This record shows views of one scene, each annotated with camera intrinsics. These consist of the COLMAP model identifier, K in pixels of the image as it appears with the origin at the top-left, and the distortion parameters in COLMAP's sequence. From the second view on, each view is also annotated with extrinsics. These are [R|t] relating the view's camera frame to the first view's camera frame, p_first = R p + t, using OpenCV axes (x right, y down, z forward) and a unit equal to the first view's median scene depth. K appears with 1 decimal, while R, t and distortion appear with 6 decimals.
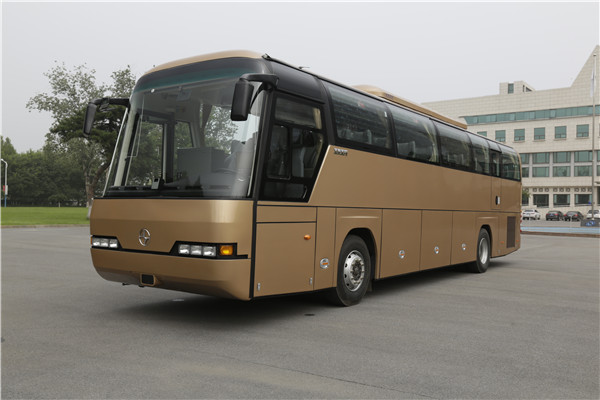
lens RADIAL K [[556.4, 0, 300.0], [0, 556.4, 200.0], [0, 0, 1]] dist [0.009855, 0.015468]
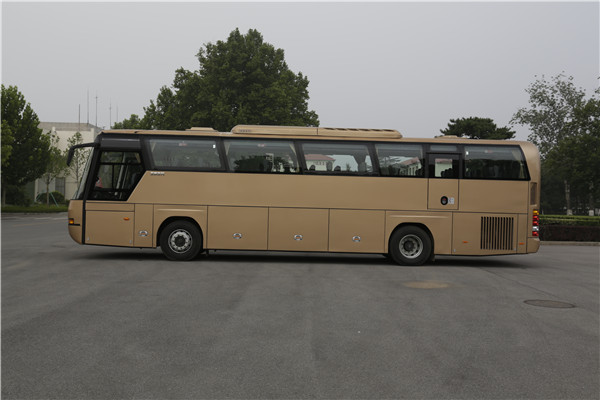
lens RADIAL K [[556.4, 0, 300.0], [0, 556.4, 200.0], [0, 0, 1]] dist [0.009855, 0.015468]
pose [[0.623491, -0.012627, -0.781729, 1.654020], [-0.000989, 0.999856, -0.016939, 0.027821], [0.781830, 0.011335, 0.623389, 0.206798]]
